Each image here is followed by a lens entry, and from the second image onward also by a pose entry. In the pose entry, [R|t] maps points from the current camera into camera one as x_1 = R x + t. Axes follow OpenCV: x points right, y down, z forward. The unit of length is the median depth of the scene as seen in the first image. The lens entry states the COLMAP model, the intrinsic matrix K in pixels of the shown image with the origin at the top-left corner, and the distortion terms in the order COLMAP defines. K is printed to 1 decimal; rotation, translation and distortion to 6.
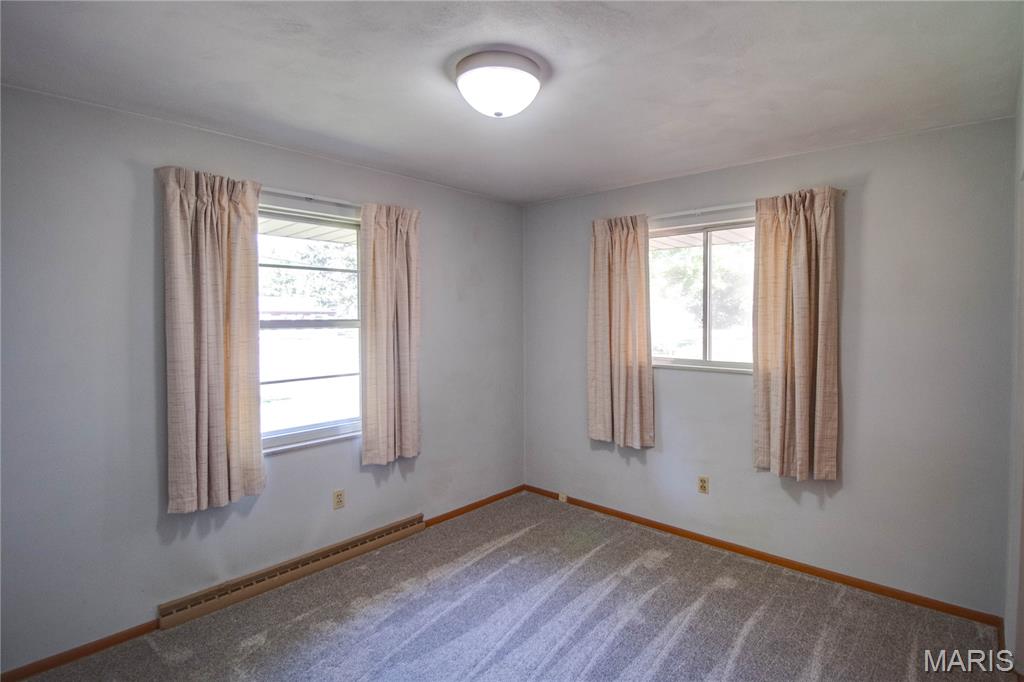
lens RADIAL K [[498.3, 0, 514.5], [0, 498.3, 332.6], [0, 0, 1]] dist [-0.008221, -0.009228]
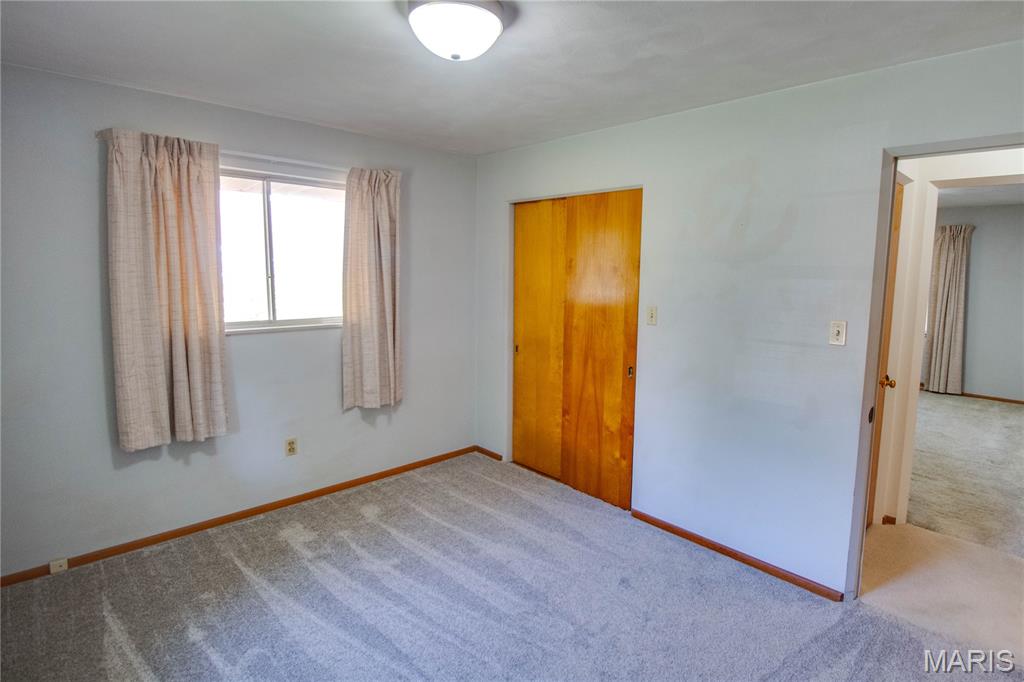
lens RADIAL K [[534.3, 0, 513.3], [0, 534.3, 339.6], [0, 0, 1]] dist [-0.028066, -0.002553]
pose [[0.085849, -0.126099, 0.988296, -0.615269], [0.024016, 0.991932, 0.124477, -0.024147], [-0.996019, 0.013049, 0.088185, 0.489772]]
